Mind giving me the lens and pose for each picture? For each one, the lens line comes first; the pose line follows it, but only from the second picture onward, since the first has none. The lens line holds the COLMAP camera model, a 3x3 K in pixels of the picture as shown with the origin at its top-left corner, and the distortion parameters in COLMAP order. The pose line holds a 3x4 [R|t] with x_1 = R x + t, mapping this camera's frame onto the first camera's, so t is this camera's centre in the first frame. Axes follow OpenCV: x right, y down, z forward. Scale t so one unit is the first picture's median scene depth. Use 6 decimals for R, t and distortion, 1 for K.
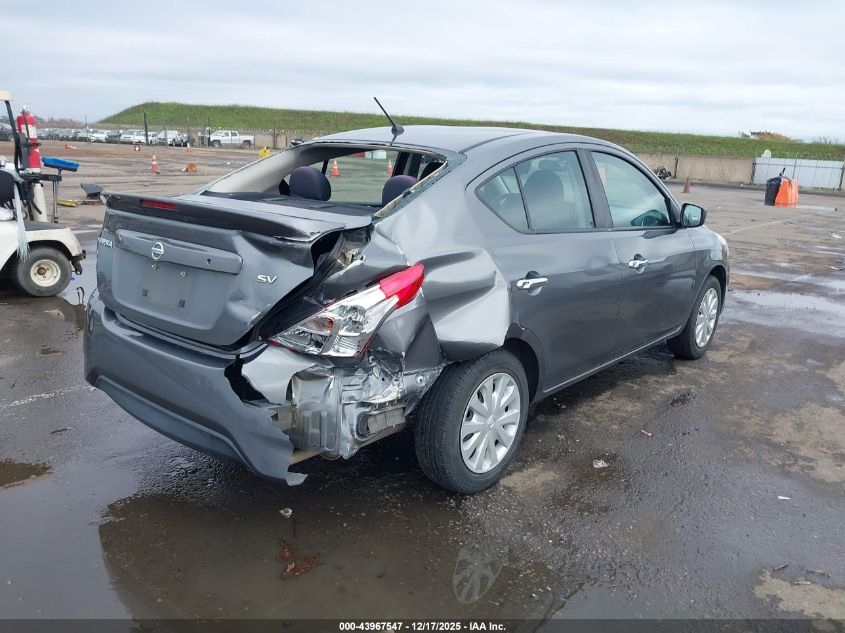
lens RADIAL K [[699.6, 0, 422.5], [0, 699.6, 316.5], [0, 0, 1]] dist [0.045856, -0.066274]
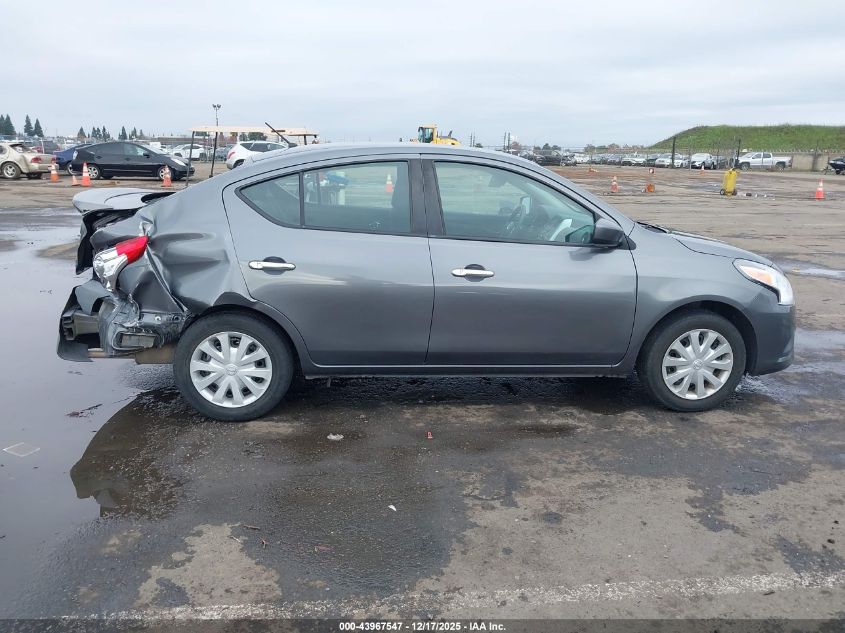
lens RADIAL K [[699.6, 0, 422.5], [0, 699.6, 316.5], [0, 0, 1]] dist [0.045856, -0.066274]
pose [[0.695527, 0.145326, -0.703649, 0.106715], [-0.168103, 0.985064, 0.037285, -0.004519], [0.698558, 0.092353, 0.709569, 0.027254]]
